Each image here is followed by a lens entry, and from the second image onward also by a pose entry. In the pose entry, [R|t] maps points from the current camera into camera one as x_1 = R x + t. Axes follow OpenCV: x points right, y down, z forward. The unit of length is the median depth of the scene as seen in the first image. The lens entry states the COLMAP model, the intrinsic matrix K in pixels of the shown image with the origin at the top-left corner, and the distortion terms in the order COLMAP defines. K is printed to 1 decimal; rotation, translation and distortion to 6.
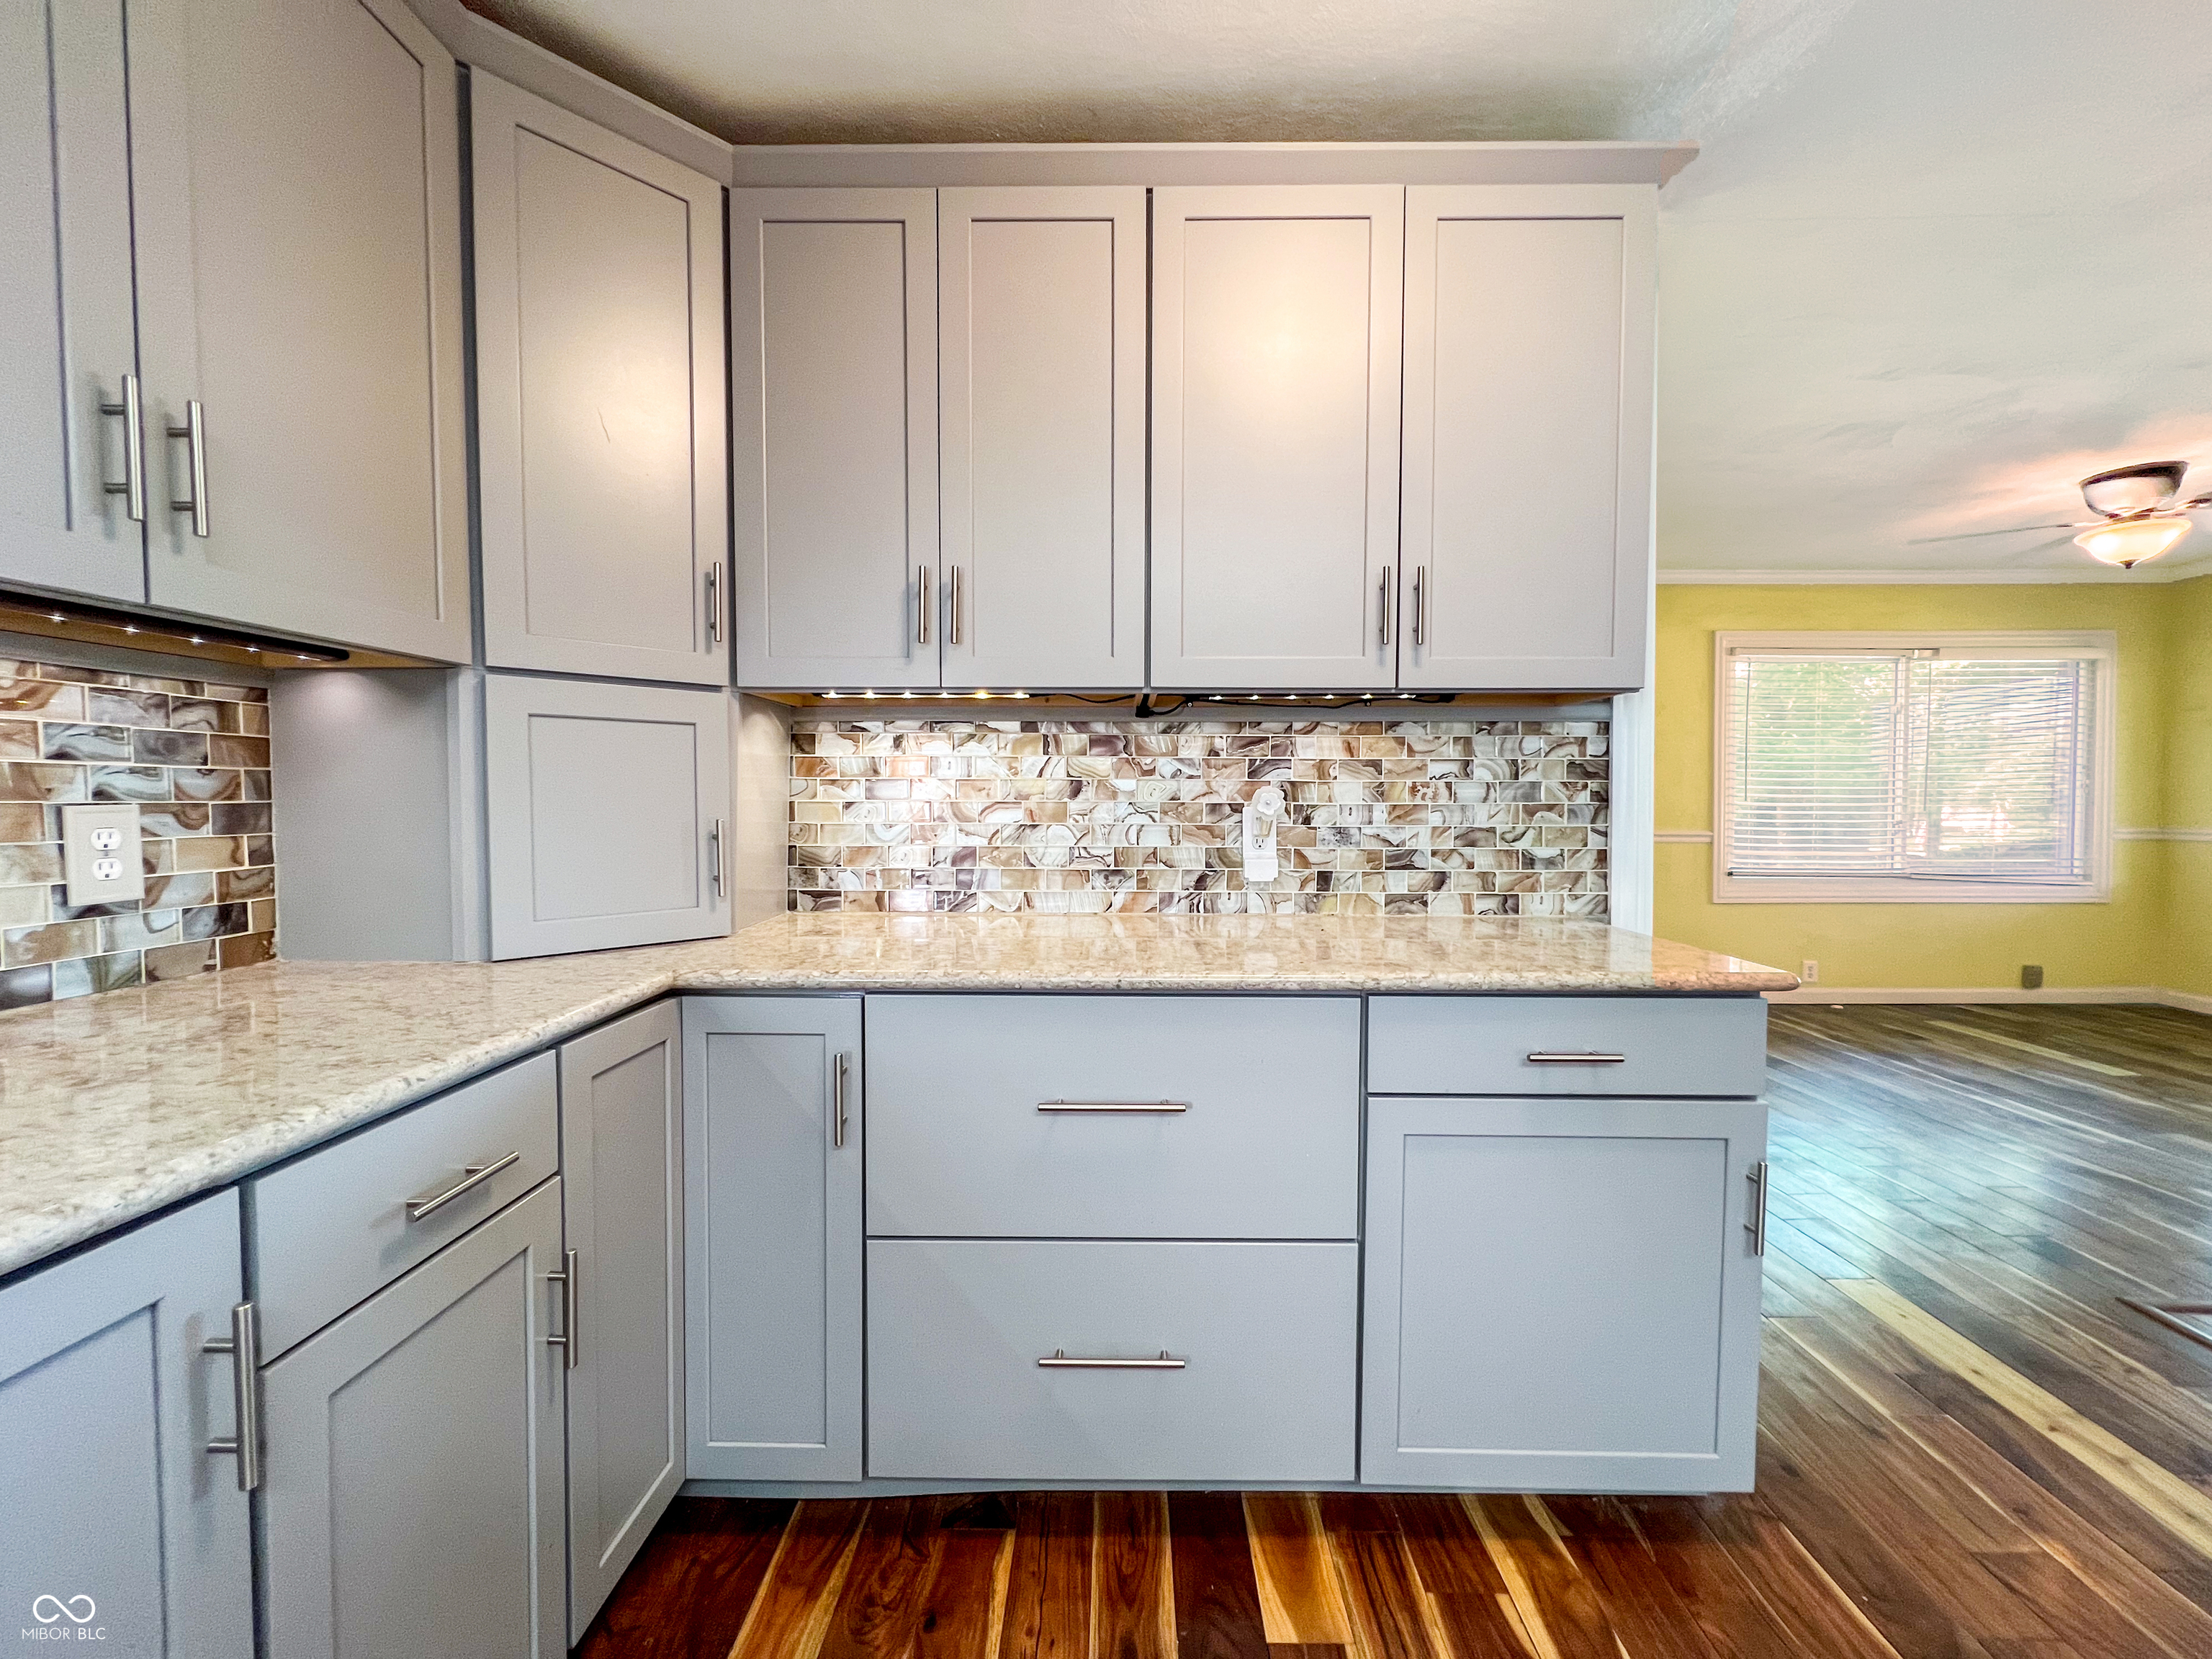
lens RADIAL K [[896.6, 0, 1106.0], [0, 896.6, 829.5], [0, 0, 1]] dist [-0.001466, 0.000072]
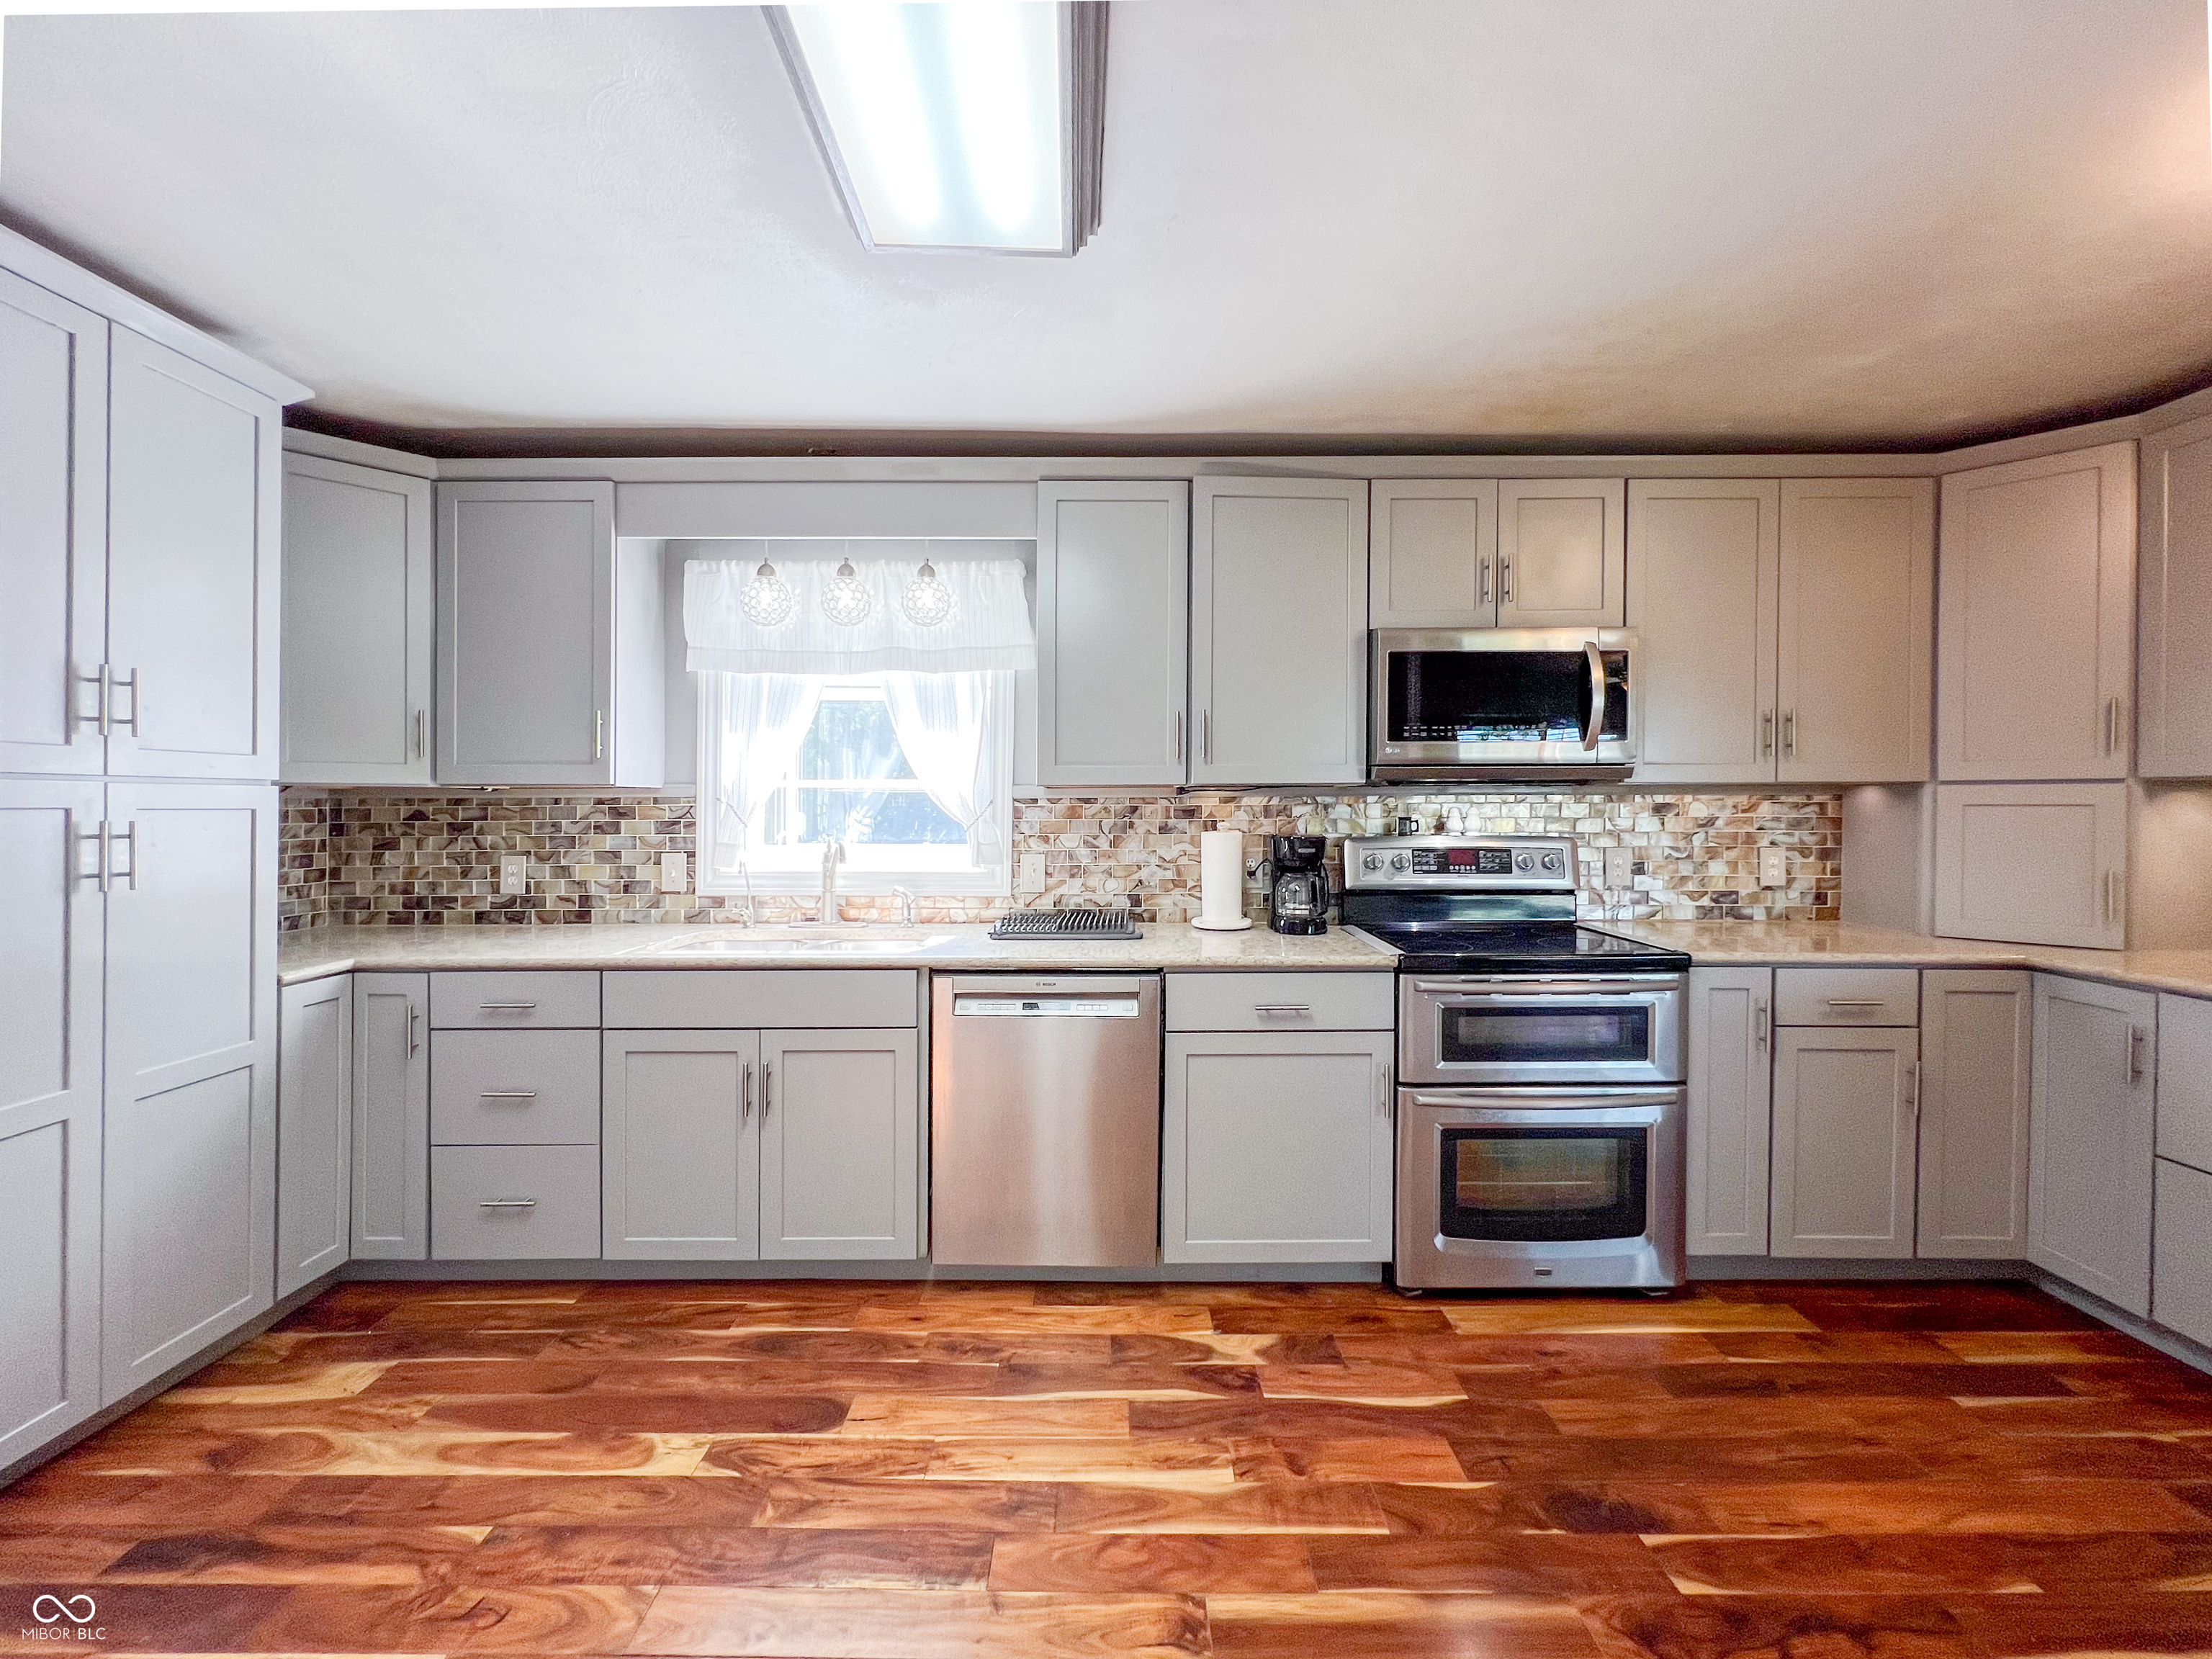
lens RADIAL K [[903.0, 0, 1110.7], [0, 903.0, 810.0], [0, 0, 1]] dist [-0.001559, 0.000409]
pose [[0.020326, 0.004651, -0.999783, 1.229571], [-0.040157, 0.999186, 0.003832, -0.058542], [0.998987, 0.040070, 0.020496, -0.823011]]
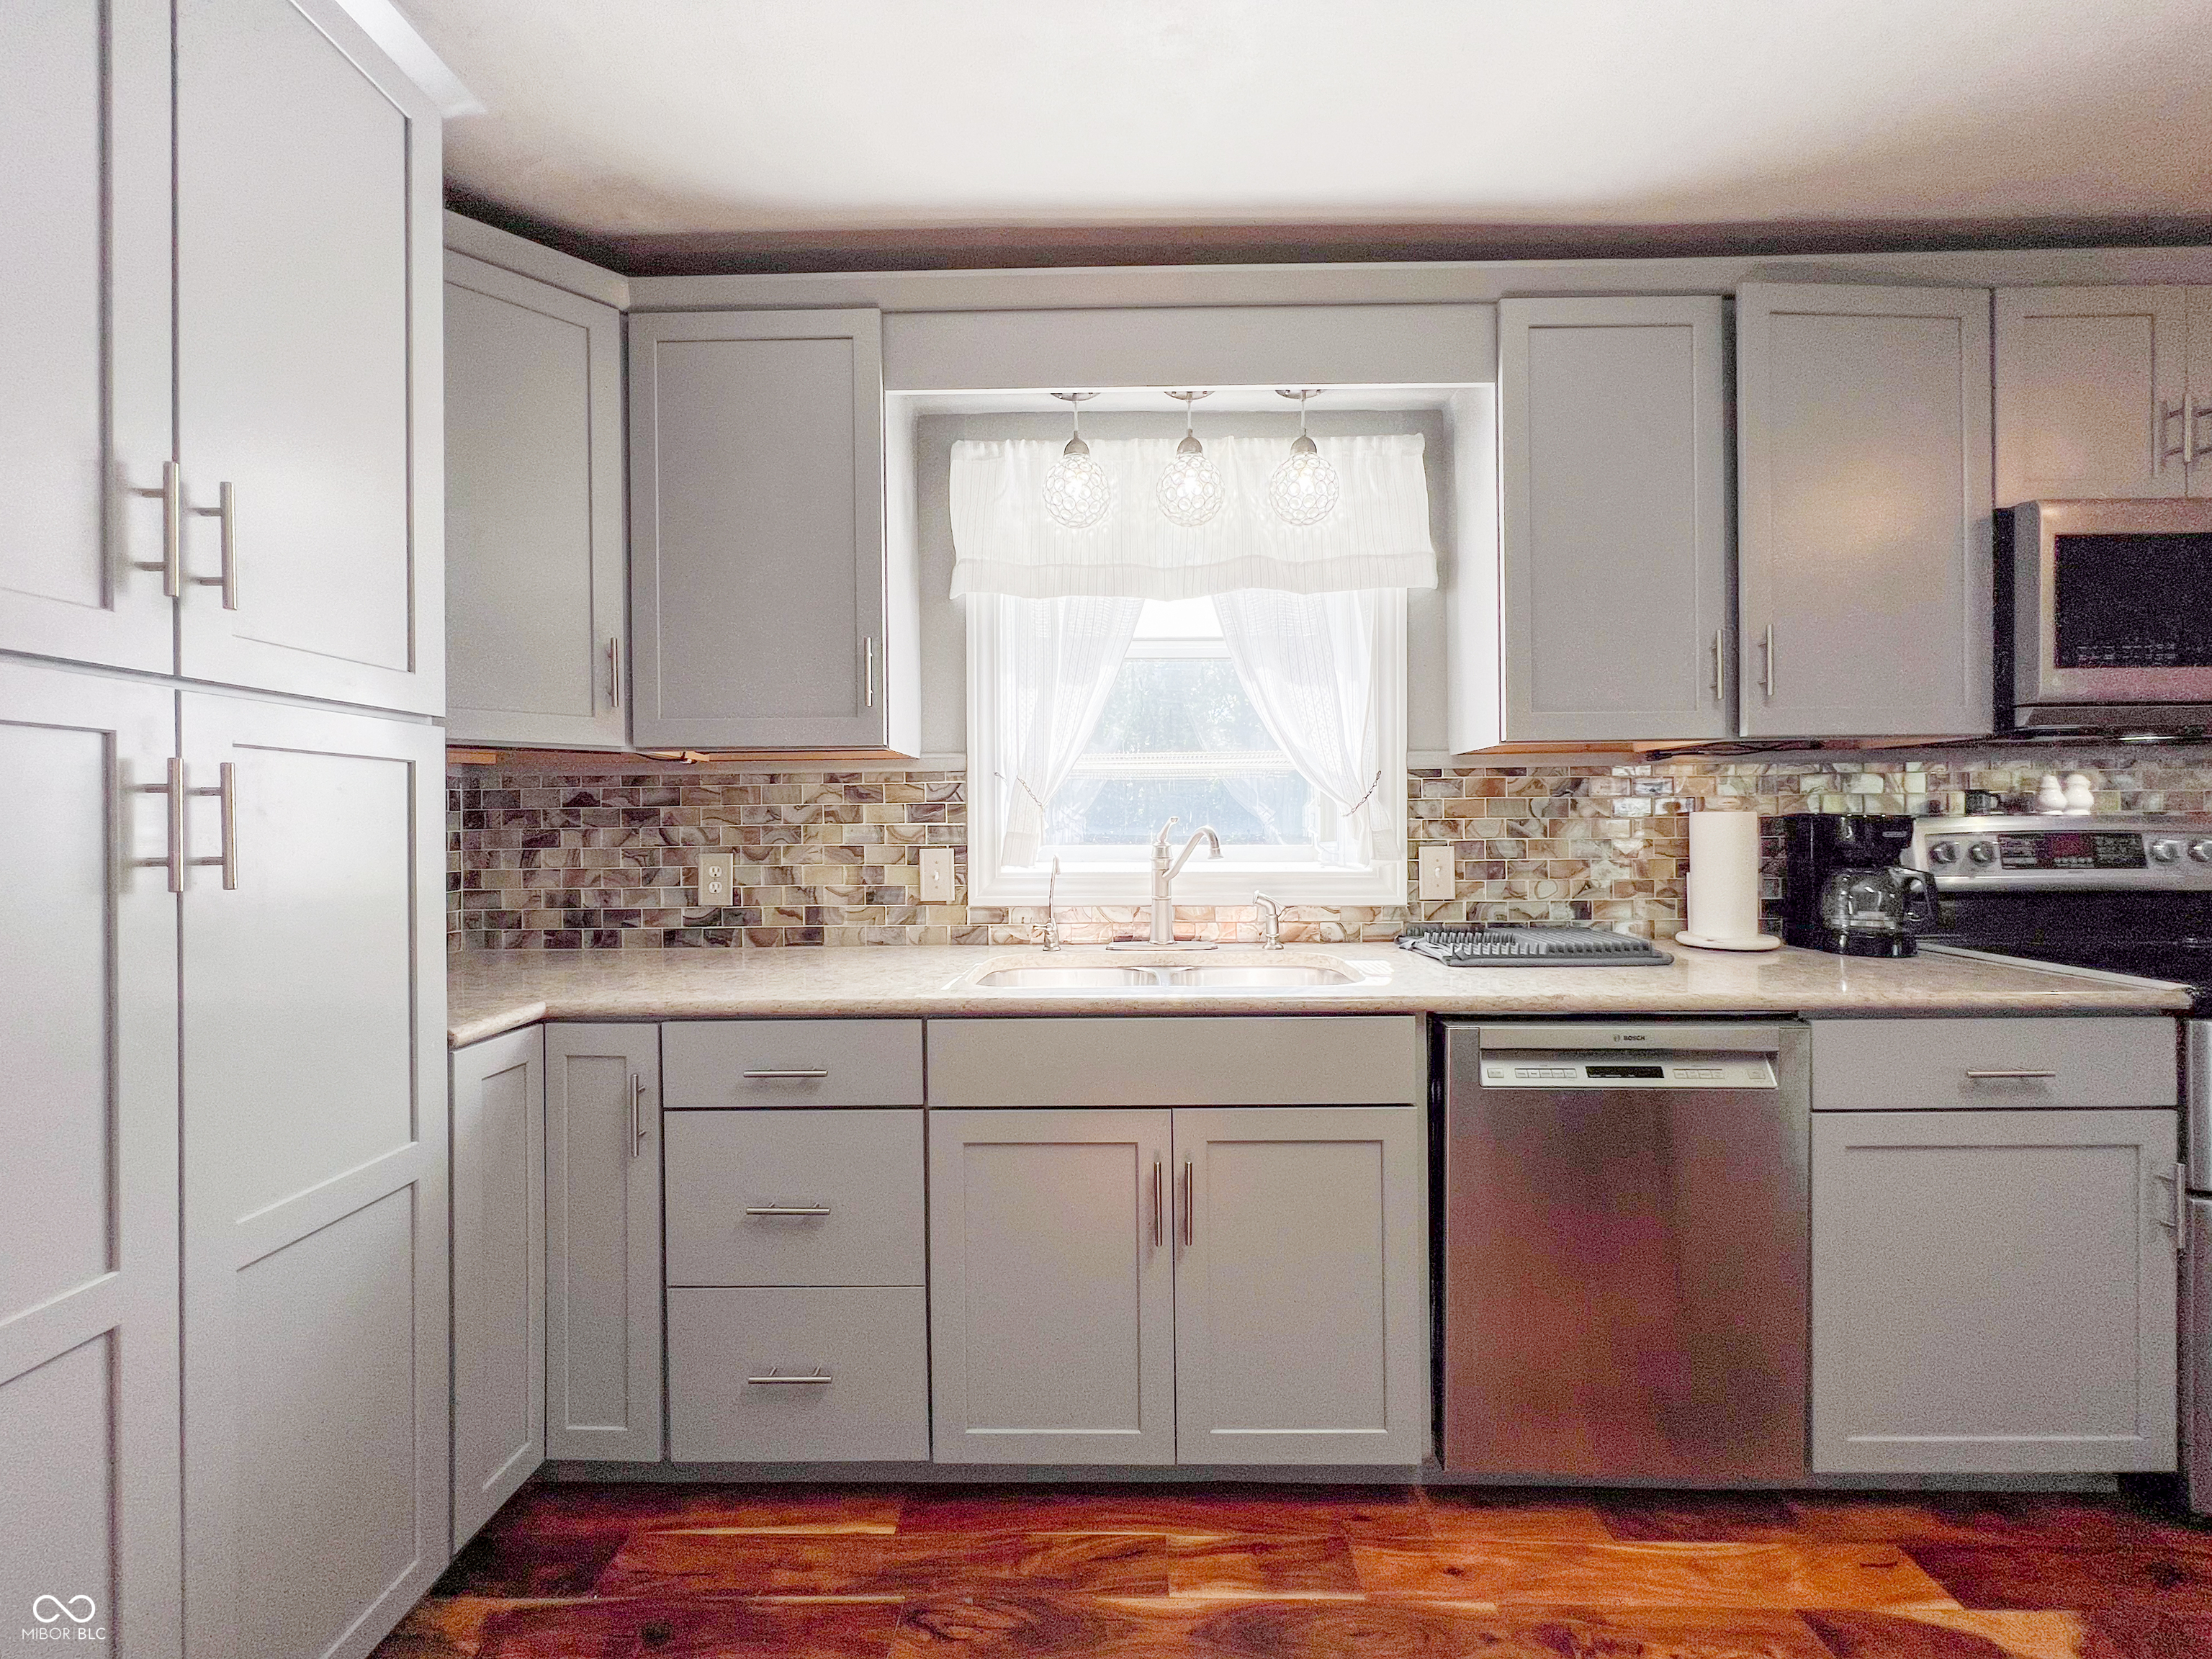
lens RADIAL K [[889.2, 0, 1114.3], [0, 889.2, 835.4], [0, 0, 1]] dist [-0.000077, 0.000200]
pose [[0.006603, 0.008900, -0.999939, 0.575911], [-0.033332, 0.999407, 0.008675, 0.051906], [0.999423, 0.033273, 0.006896, -1.542561]]
